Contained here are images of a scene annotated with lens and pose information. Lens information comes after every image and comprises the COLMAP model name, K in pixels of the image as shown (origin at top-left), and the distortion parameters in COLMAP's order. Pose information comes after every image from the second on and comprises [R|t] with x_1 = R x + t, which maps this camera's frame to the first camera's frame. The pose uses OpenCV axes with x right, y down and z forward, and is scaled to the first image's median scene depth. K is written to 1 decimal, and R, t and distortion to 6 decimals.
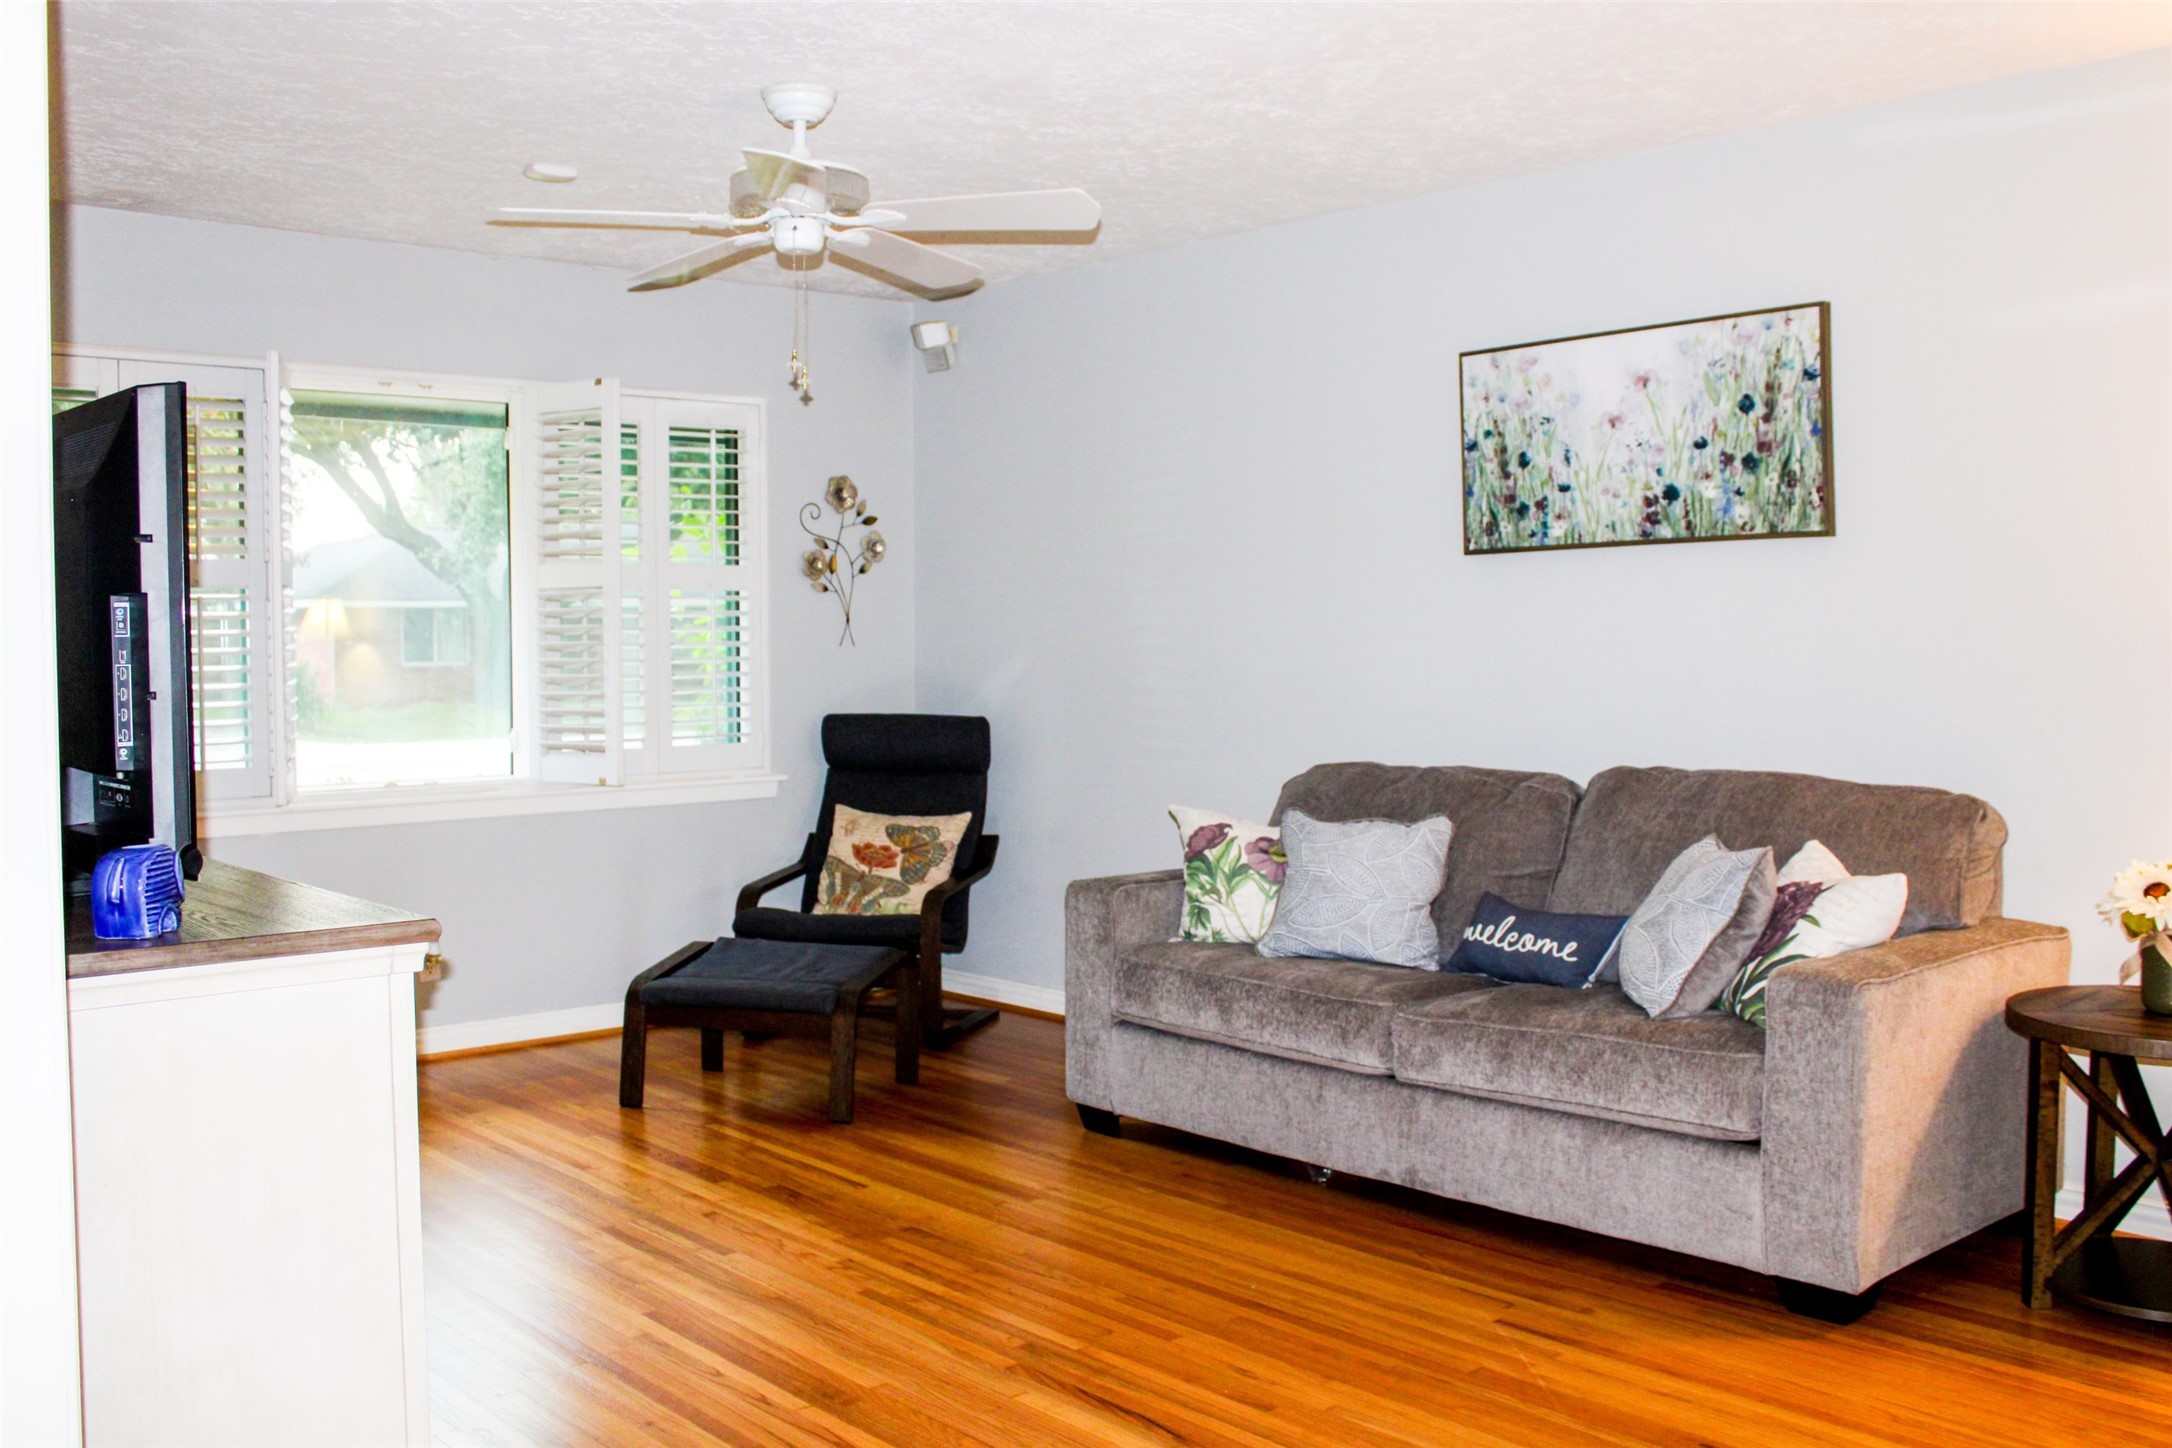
lens RADIAL K [[1996.1, 0, 1061.1], [0, 1996.1, 728.5], [0, 0, 1]] dist [-0.154187, 0.161767]
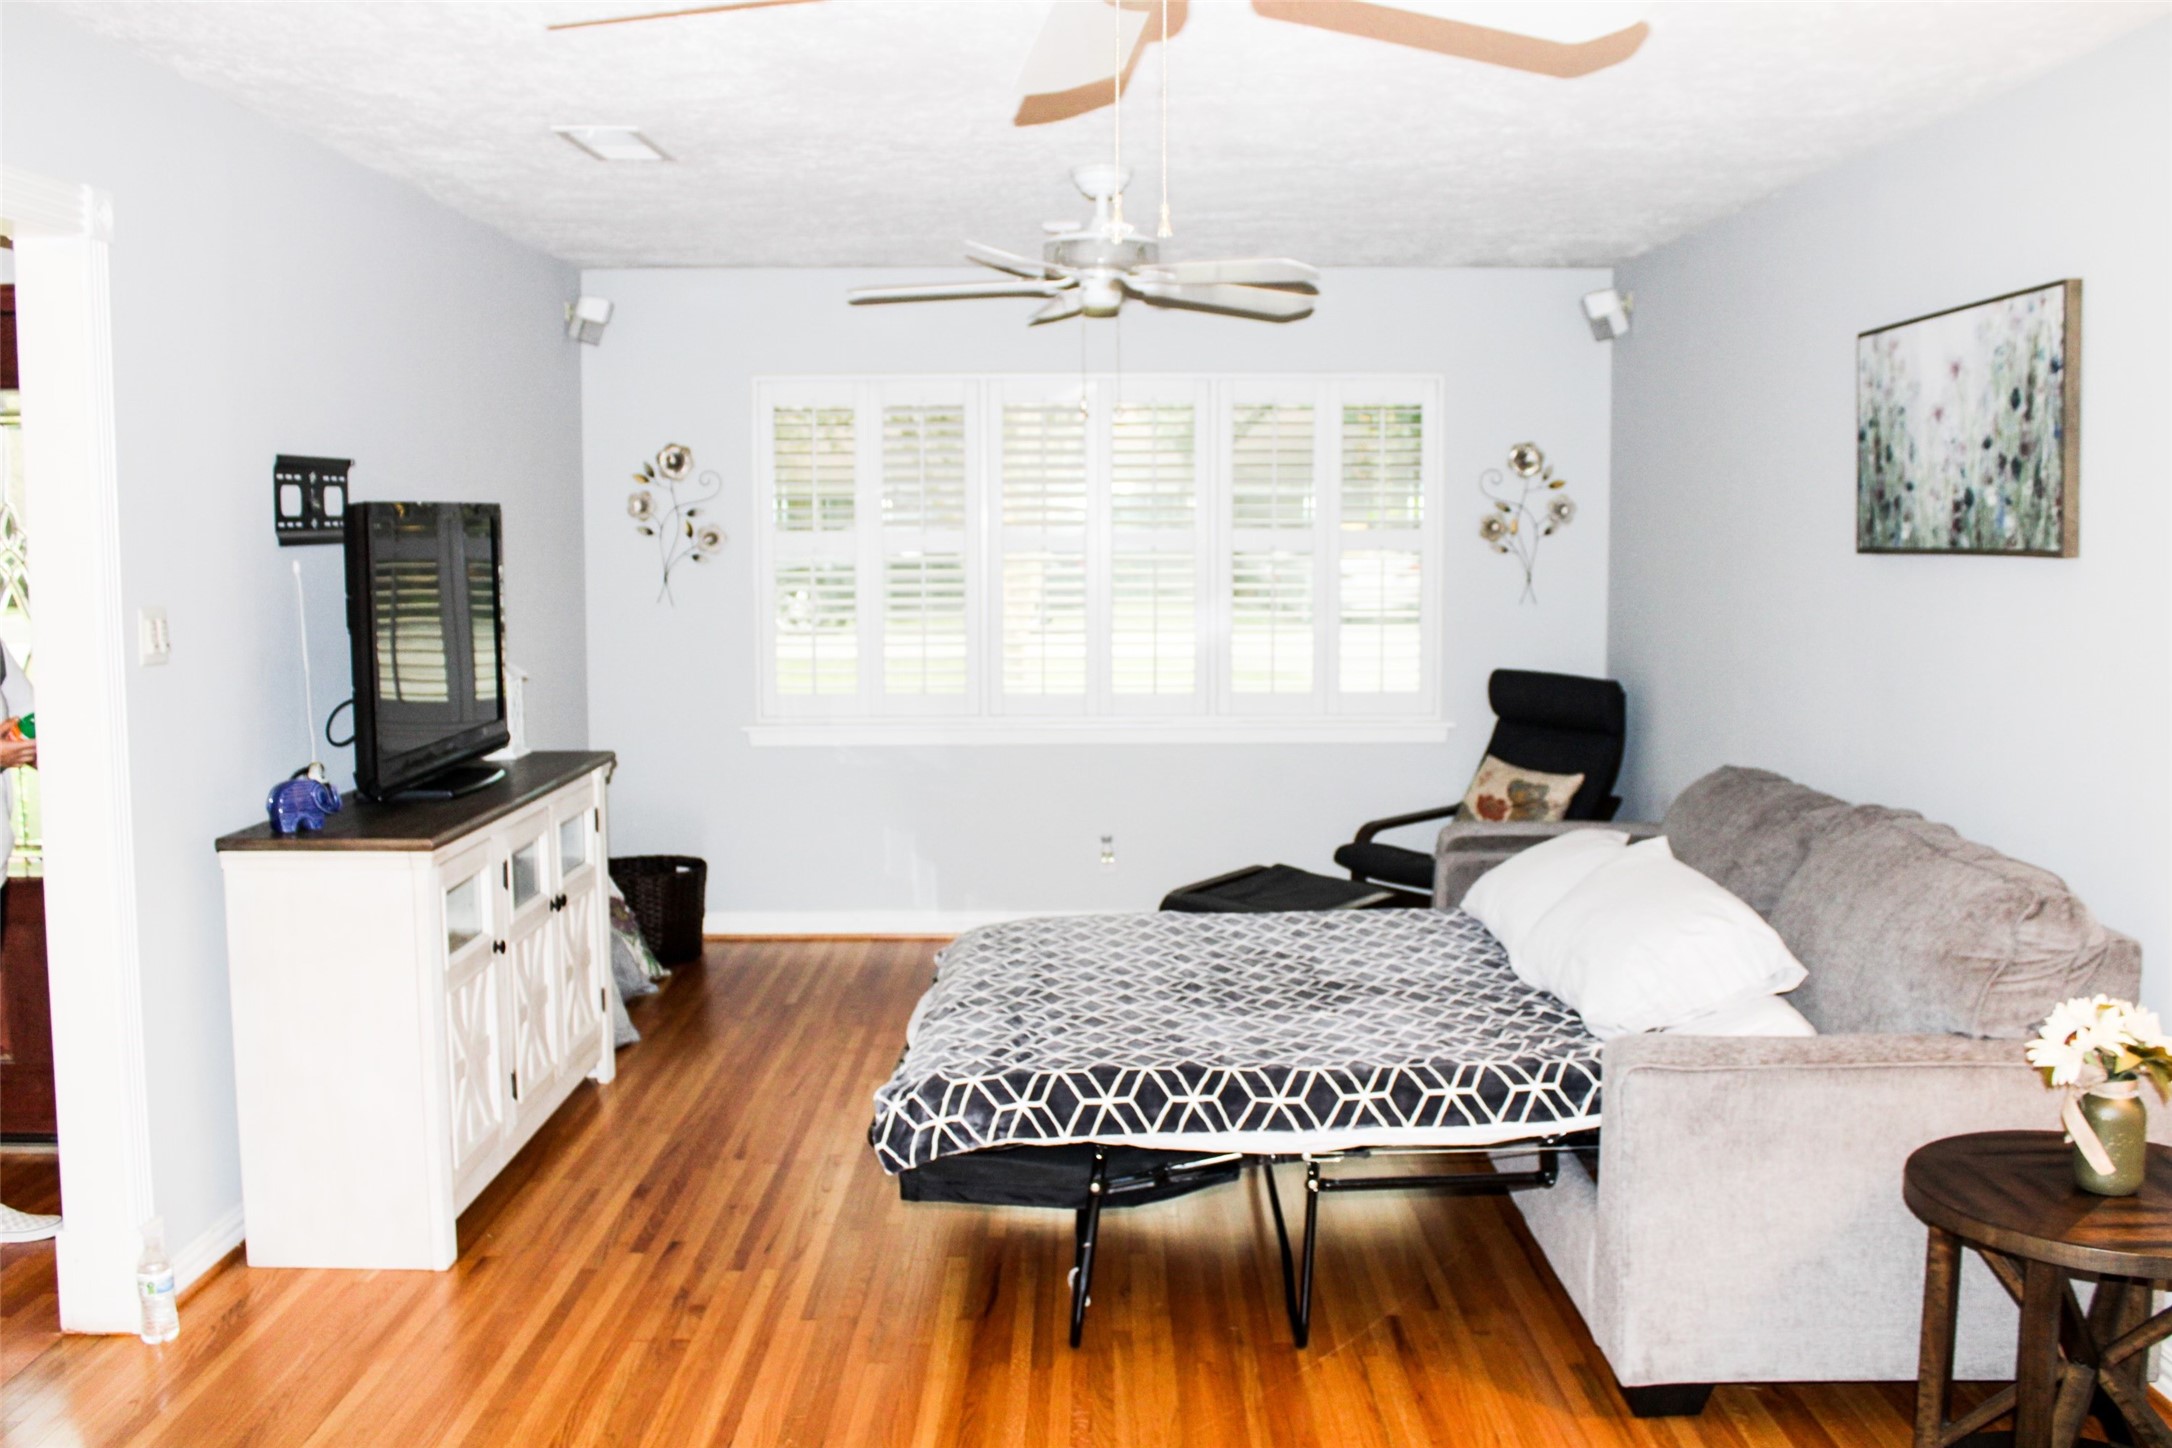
lens RADIAL K [[1996.1, 0, 1061.1], [0, 1996.1, 728.5], [0, 0, 1]] dist [-0.154187, 0.161767]
pose [[0.745066, 0.075100, -0.662749, 0.586726], [-0.031825, 0.996512, 0.077143, -0.070173], [0.666231, -0.036385, 0.744857, 0.074409]]
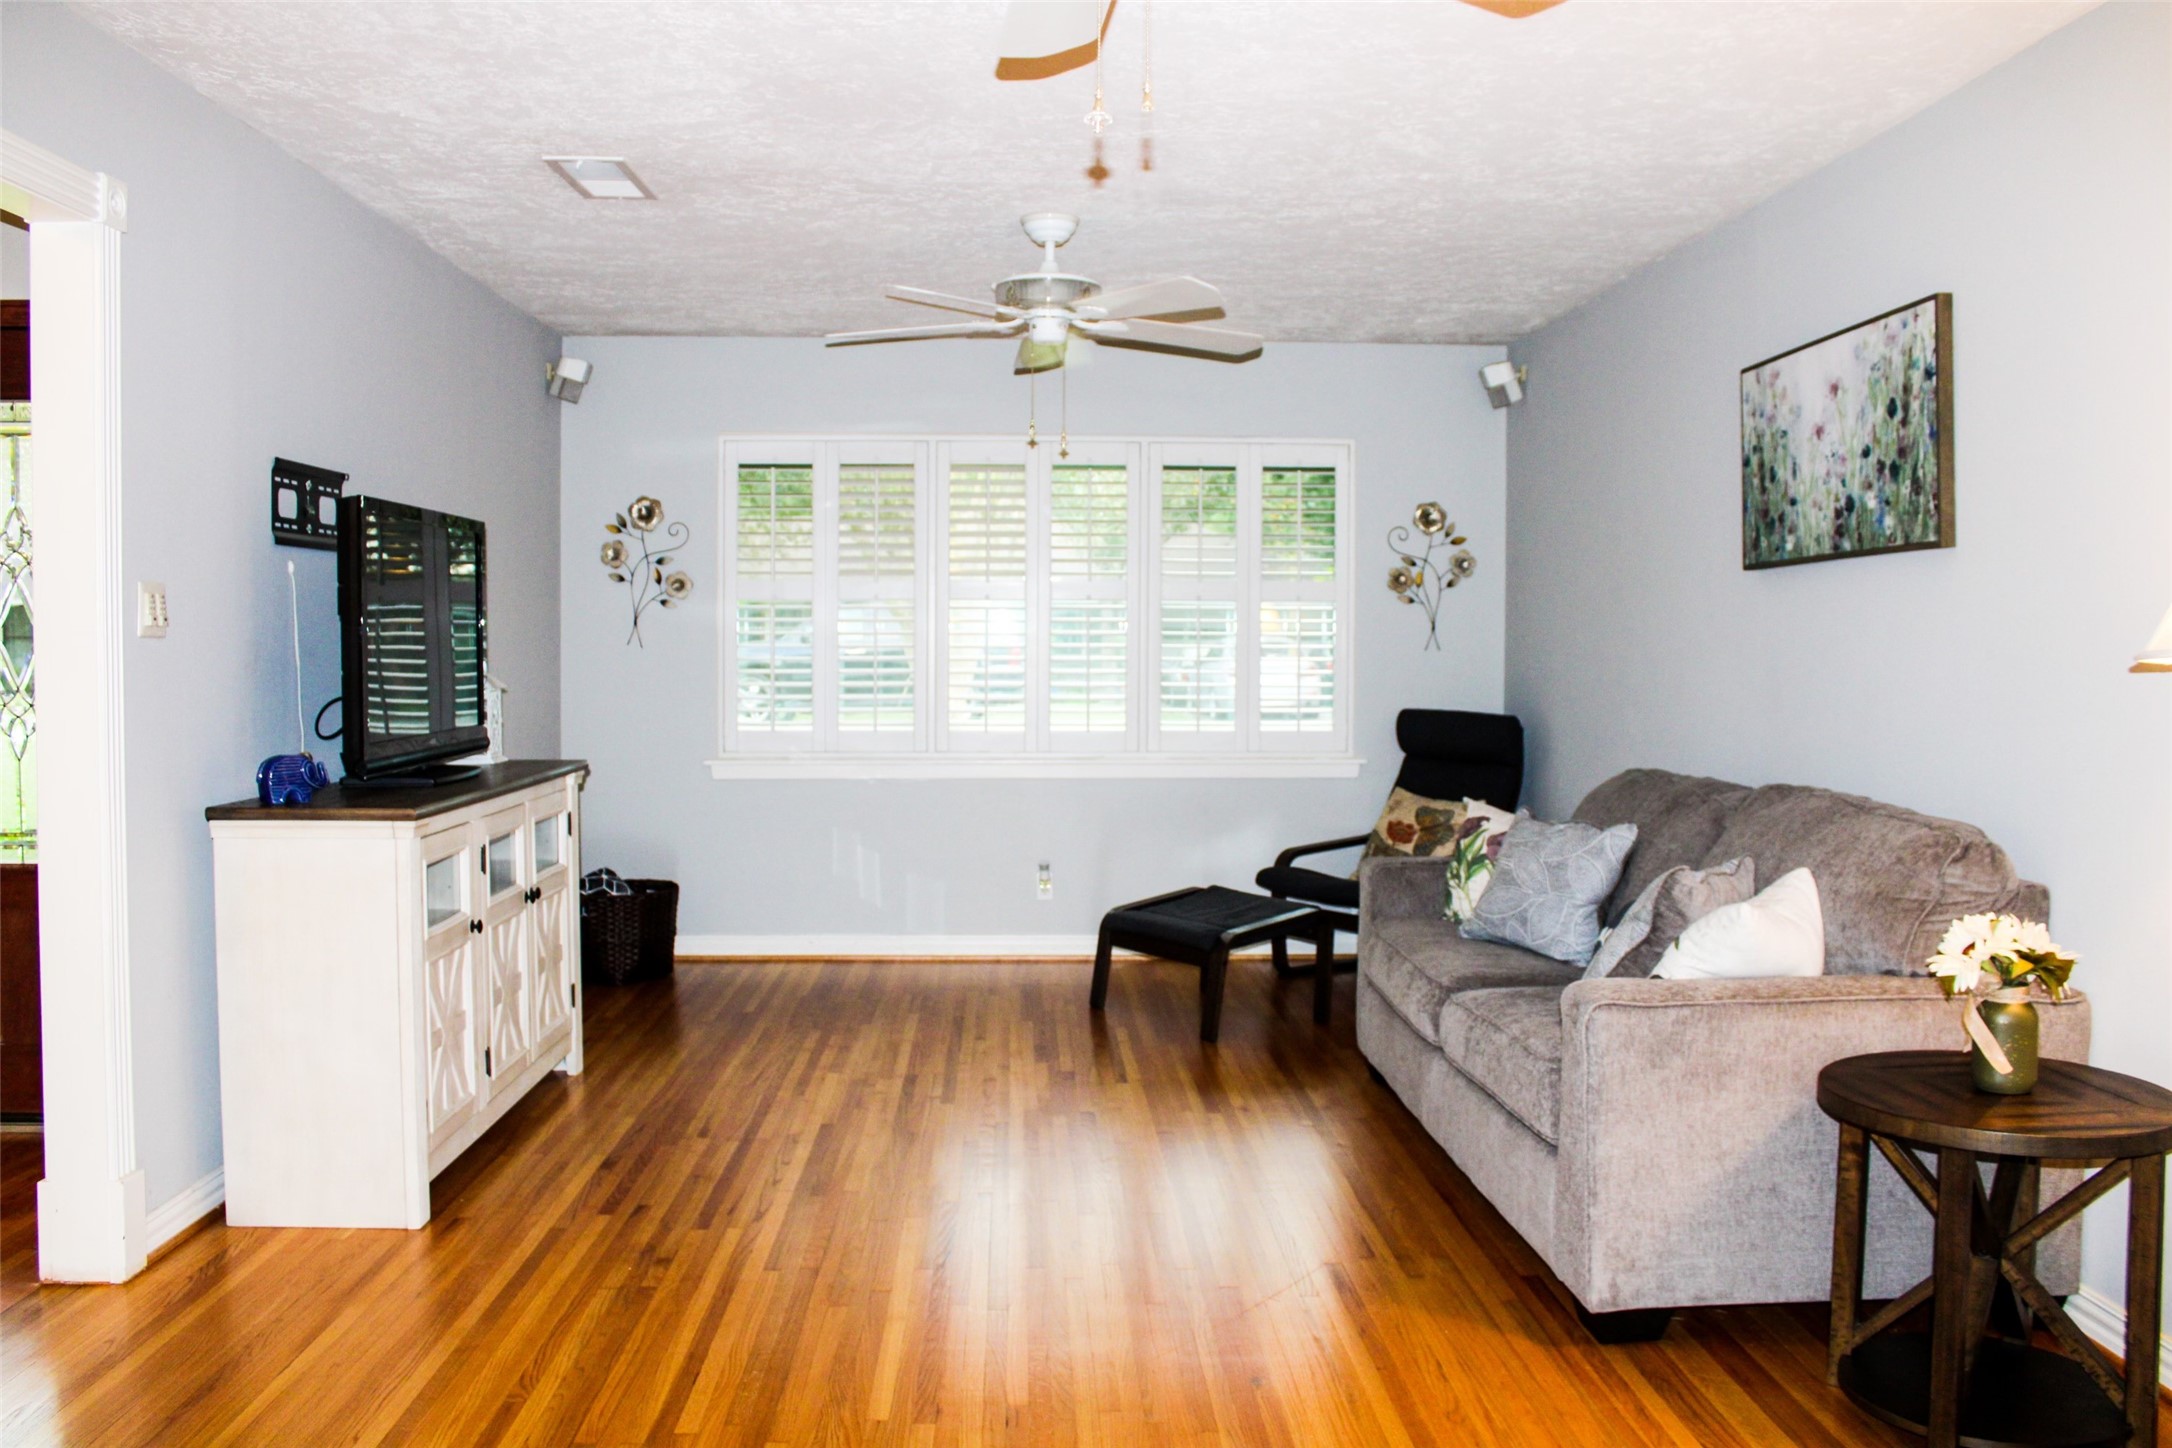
lens RADIAL K [[1814.9, 0, 1063.1], [0, 1814.9, 730.1], [0, 0, 1]] dist [-0.164824, 0.152250]
pose [[0.772191, 0.042187, -0.633988, 0.559552], [-0.038026, 0.999073, 0.020166, -0.011925], [0.634251, 0.008536, 0.773080, 0.088262]]
